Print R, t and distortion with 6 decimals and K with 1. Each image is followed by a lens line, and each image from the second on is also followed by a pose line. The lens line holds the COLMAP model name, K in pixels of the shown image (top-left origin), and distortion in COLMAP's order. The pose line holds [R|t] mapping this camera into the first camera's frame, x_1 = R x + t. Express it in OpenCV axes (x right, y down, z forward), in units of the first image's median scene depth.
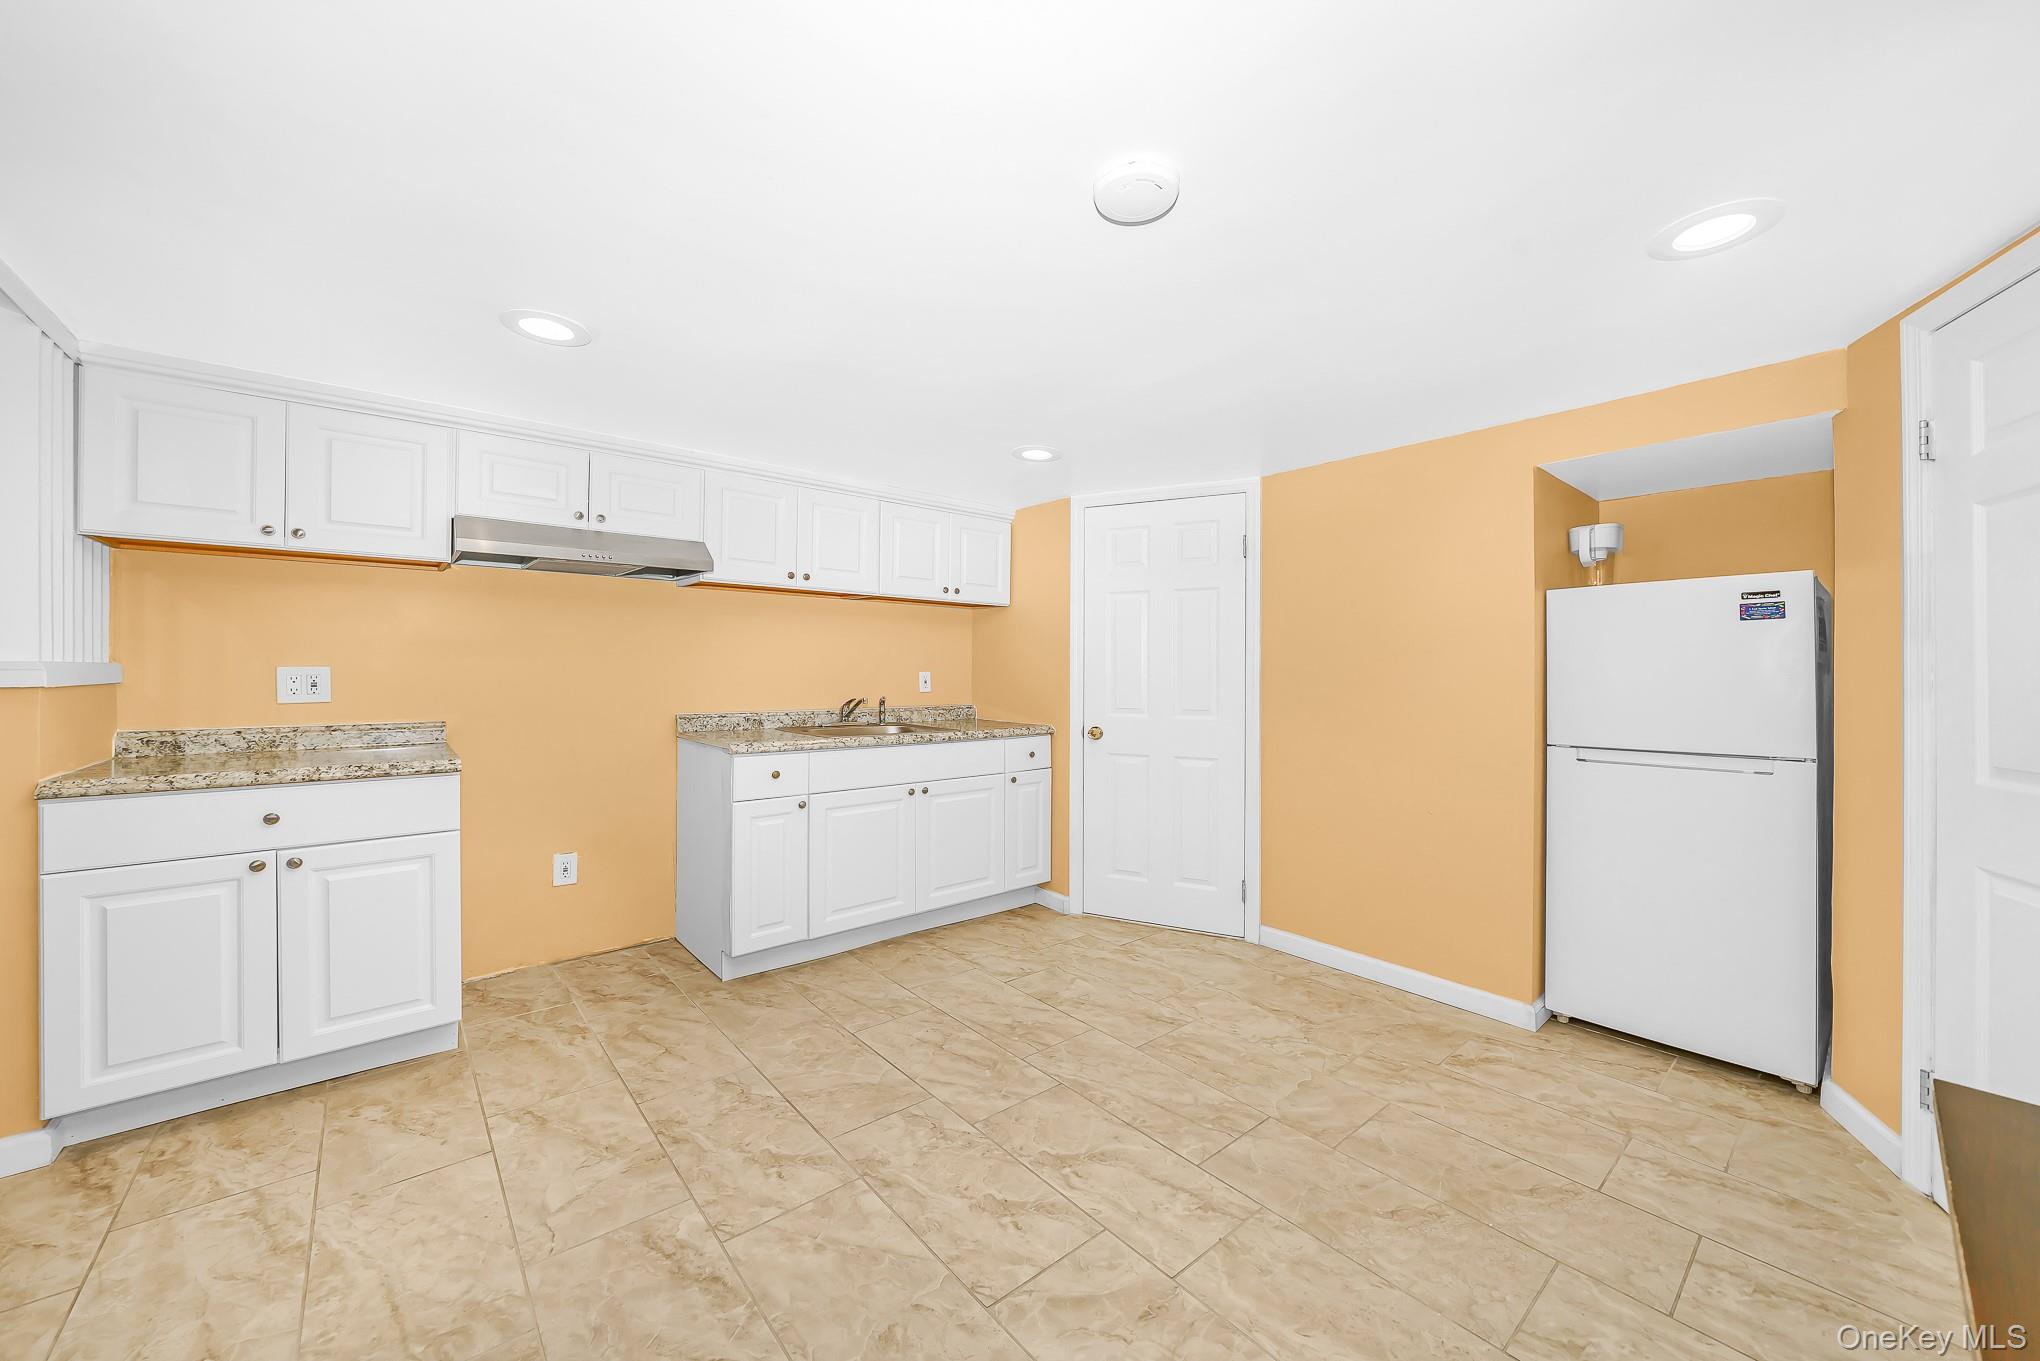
lens RADIAL K [[771.5, 0, 1020.0], [0, 771.5, 680.5], [0, 0, 1]] dist [-0.002867, -0.000120]
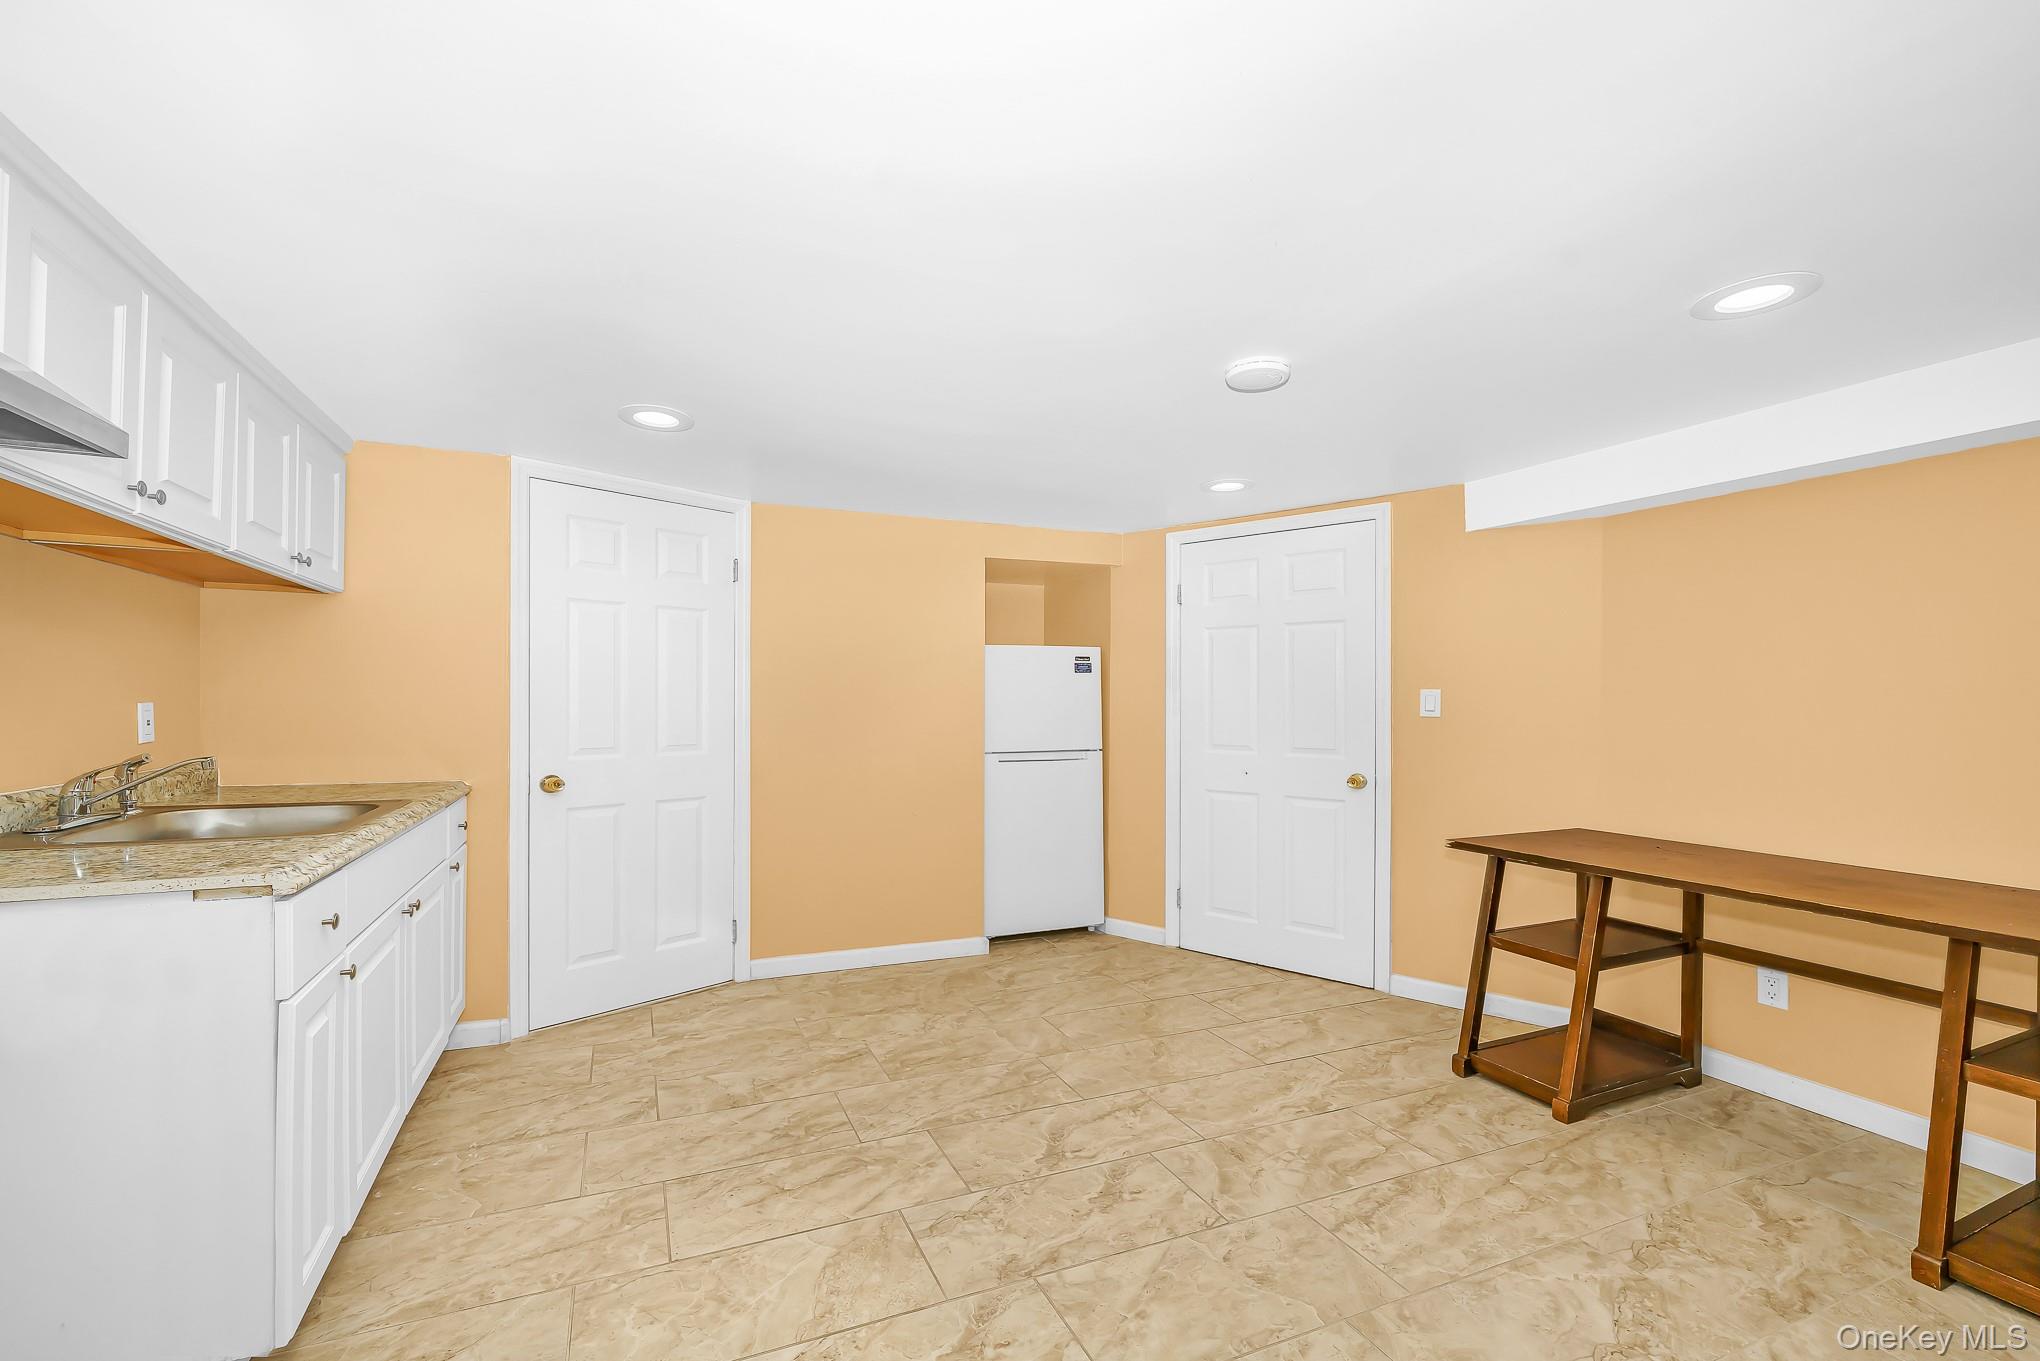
lens RADIAL K [[794.0, 0, 1014.2], [0, 794.0, 704.6], [0, 0, 1]] dist [0.001364, 0.000142]
pose [[0.327507, -0.008927, 0.944807, -0.711687], [0.006376, 0.999953, 0.007238, -0.016986], [-0.944827, 0.003654, 0.327548, 0.473459]]
